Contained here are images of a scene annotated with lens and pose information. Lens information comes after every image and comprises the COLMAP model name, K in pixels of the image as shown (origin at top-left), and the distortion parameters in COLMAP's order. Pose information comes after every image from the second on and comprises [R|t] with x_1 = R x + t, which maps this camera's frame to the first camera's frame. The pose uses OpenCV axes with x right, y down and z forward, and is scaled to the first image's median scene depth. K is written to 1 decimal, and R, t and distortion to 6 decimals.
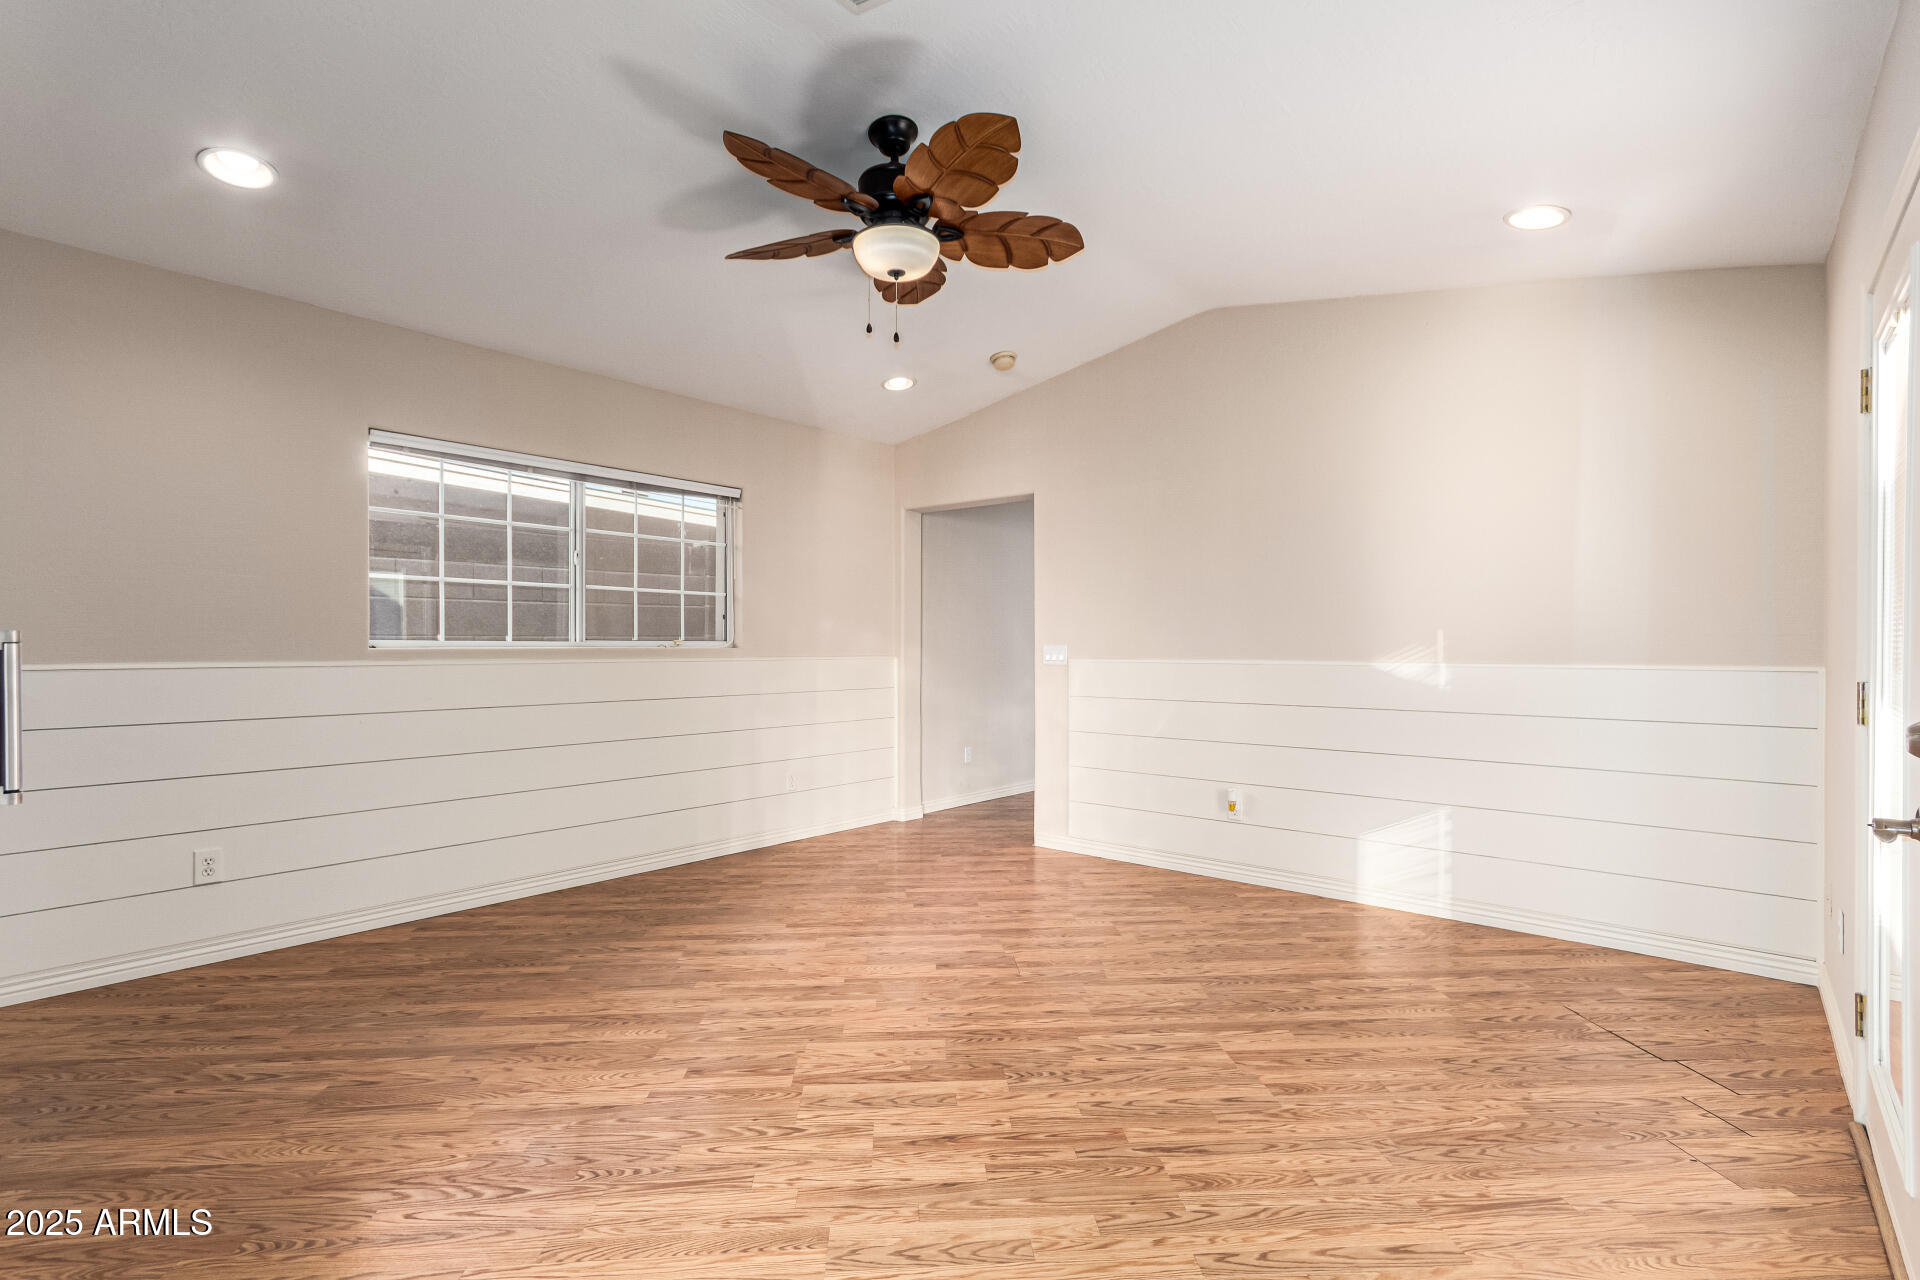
lens RADIAL K [[899.6, 0, 962.9], [0, 899.6, 652.0], [0, 0, 1]] dist [0.005151, 0.001350]
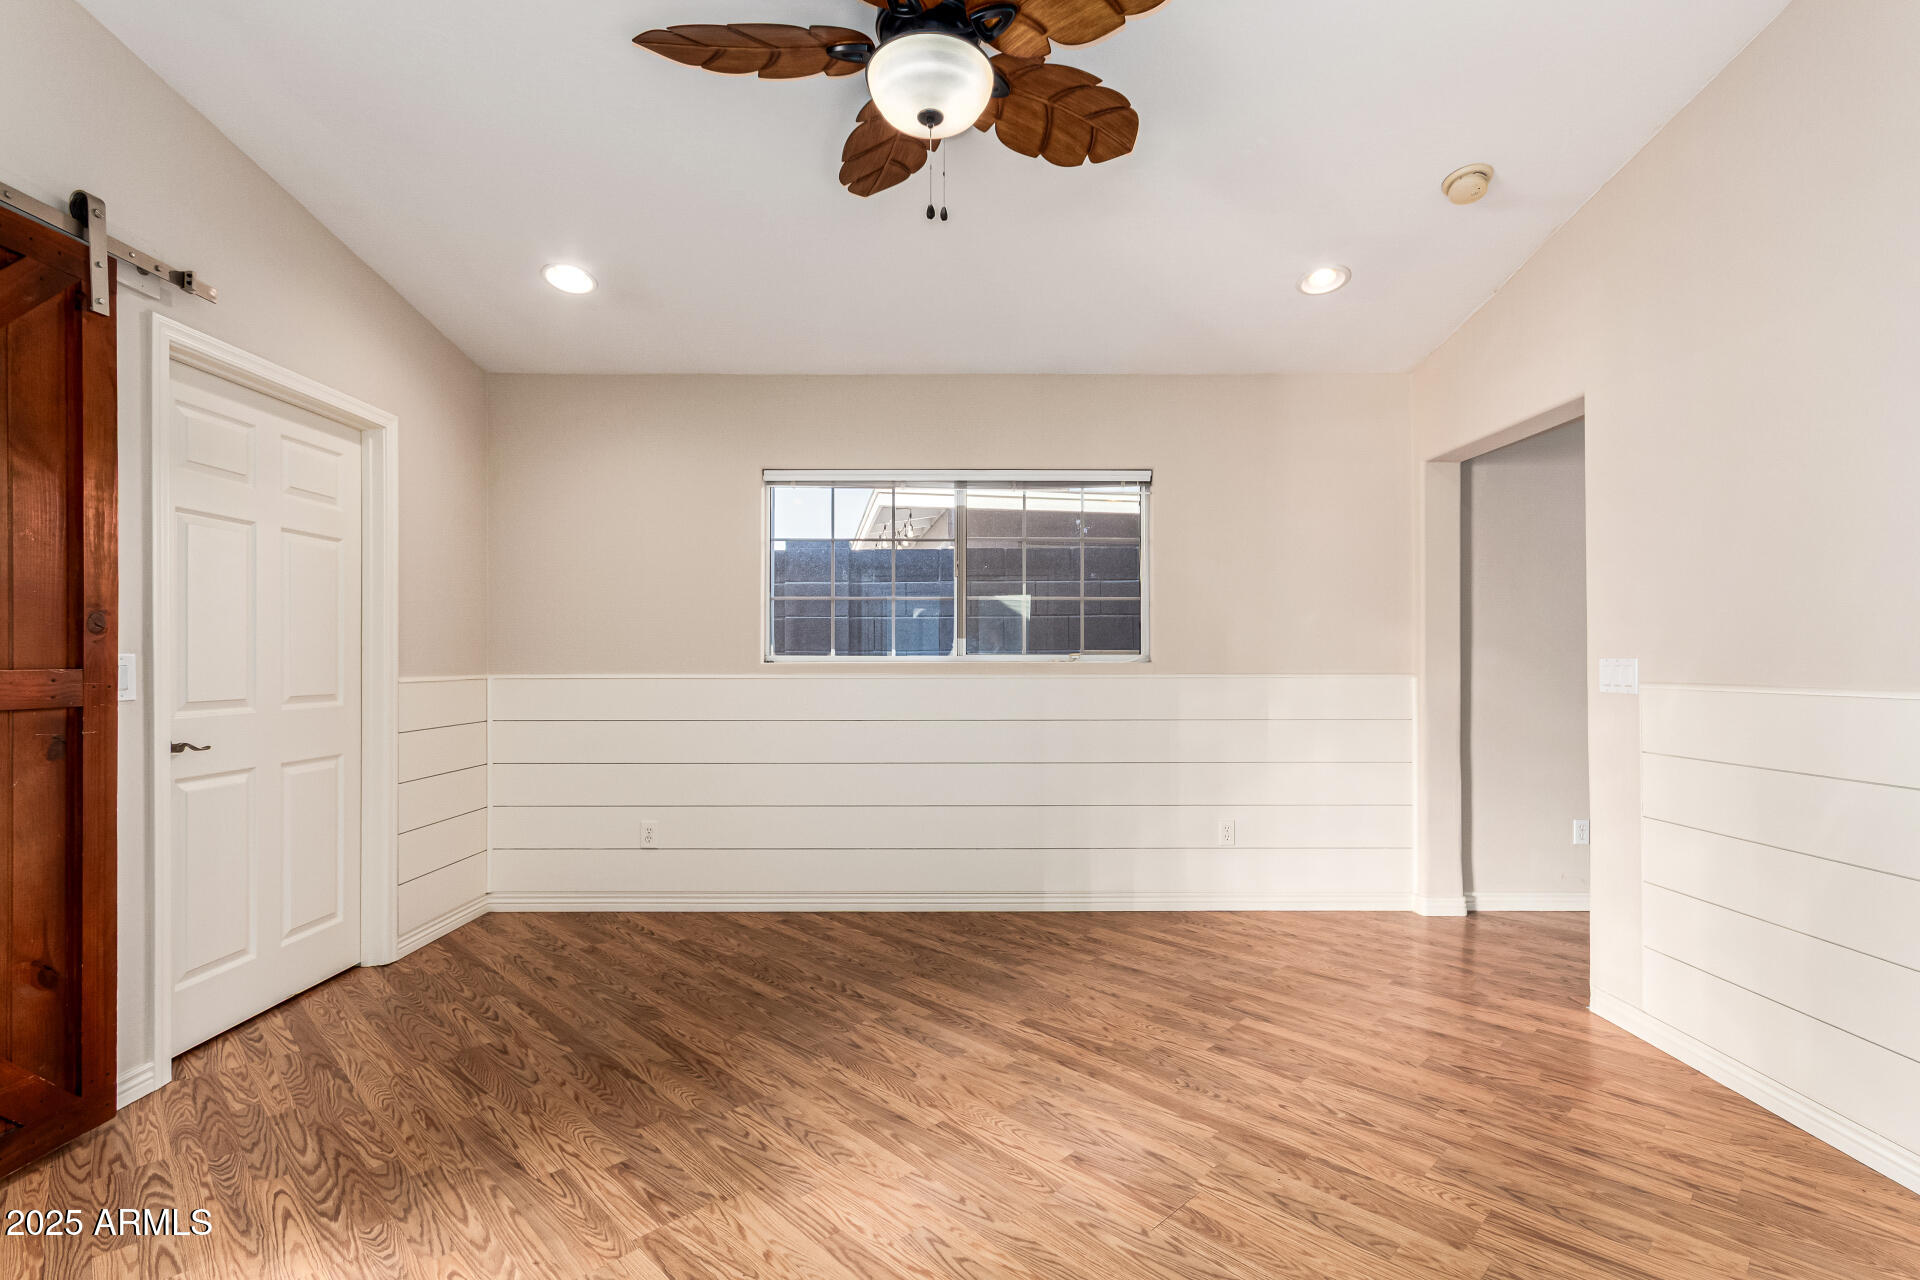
lens RADIAL K [[899.6, 0, 962.9], [0, 899.6, 652.0], [0, 0, 1]] dist [0.005151, 0.001350]
pose [[0.646901, -0.007905, -0.762533, 0.368550], [-0.003116, 0.999911, -0.013009, -0.003615], [0.762567, 0.010792, 0.646819, 0.458009]]
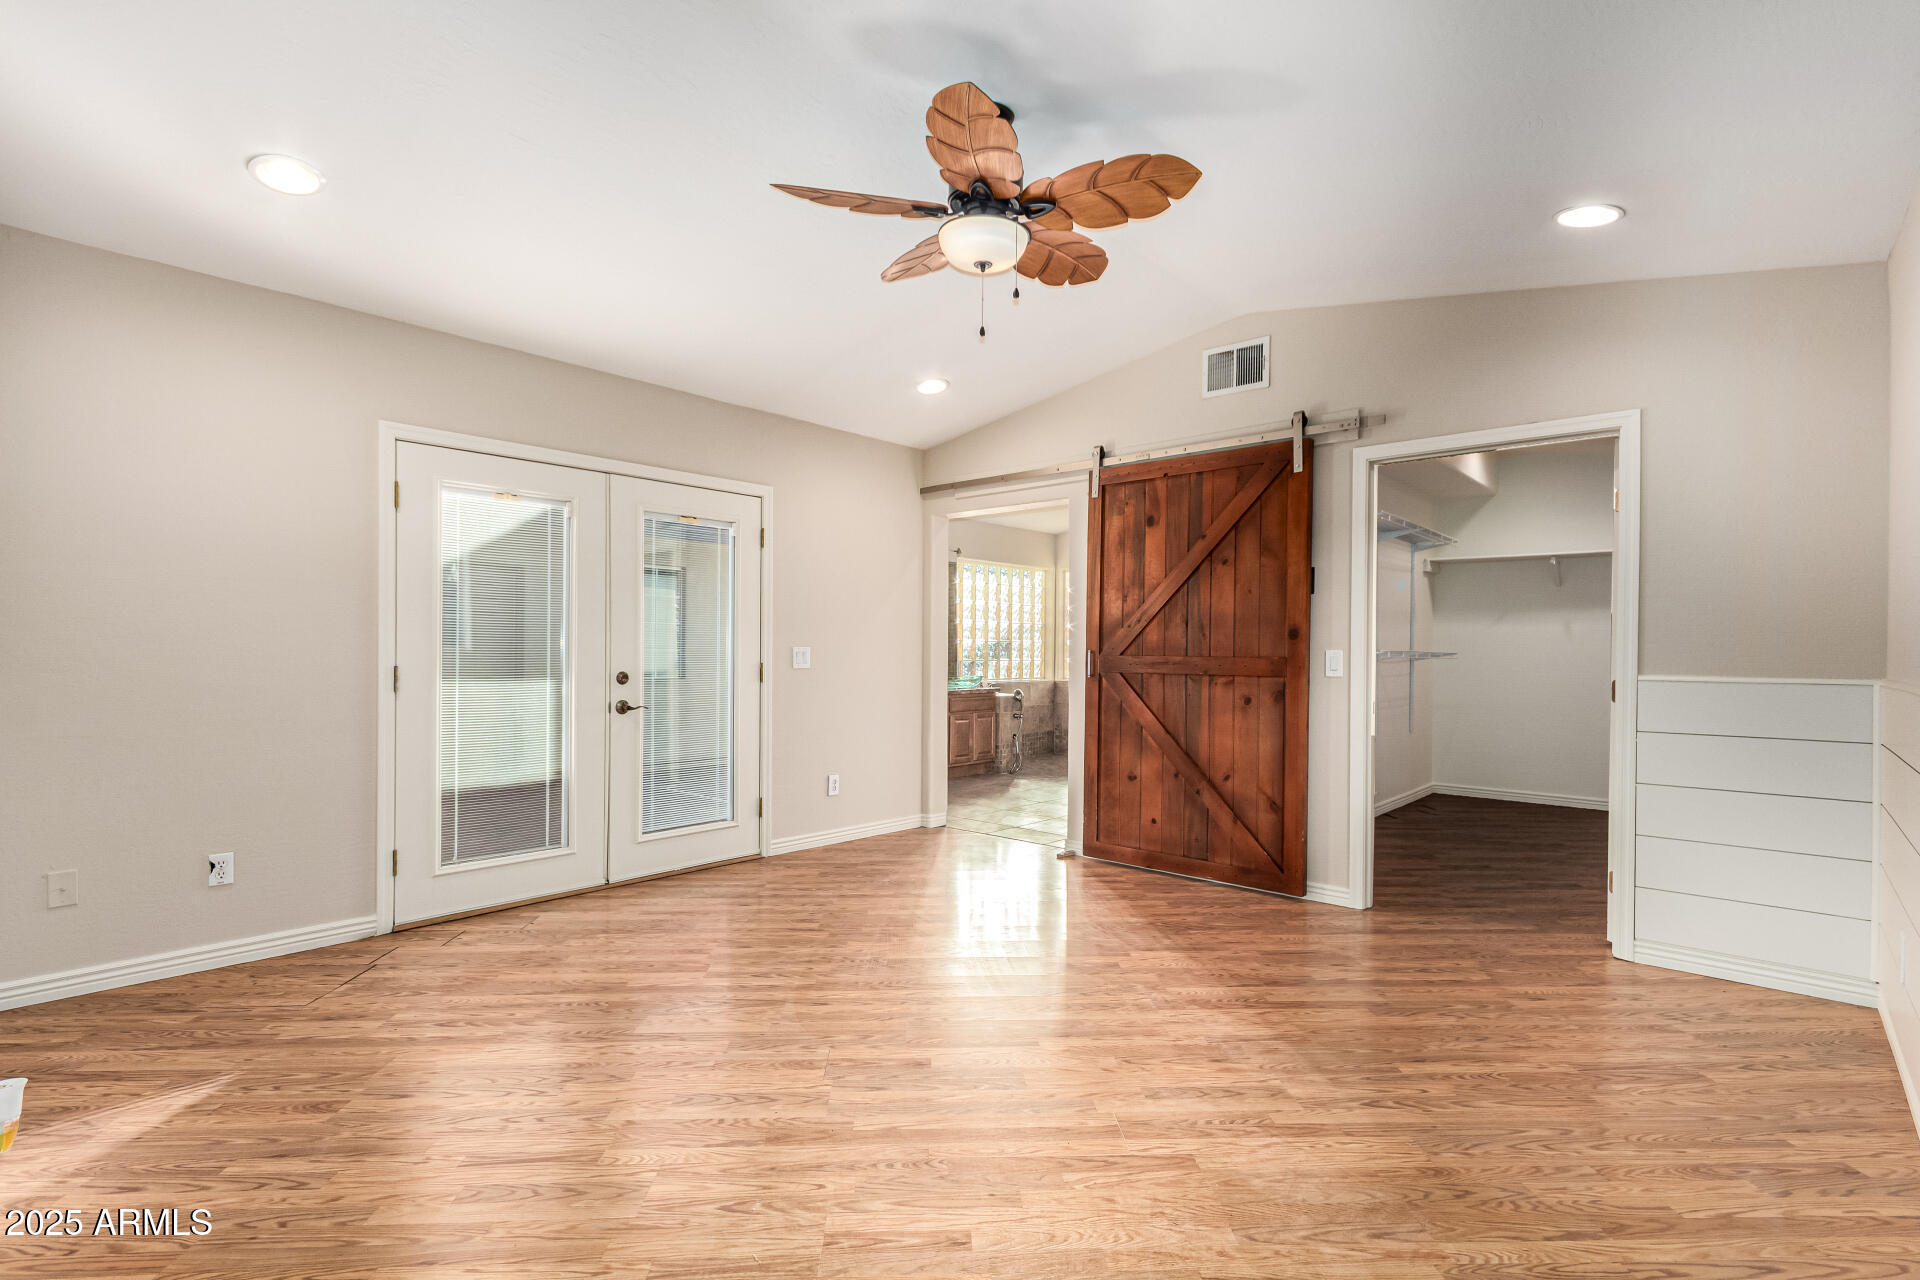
lens RADIAL K [[889.7, 0, 963.2], [0, 889.7, 655.7], [0, 0, 1]] dist [0.004696, 0.000337]
pose [[-0.999709, -0.011261, 0.021343, -0.062090], [-0.010981, 0.999853, 0.013196, -0.012346], [-0.021489, 0.012958, -0.999685, 1.556900]]
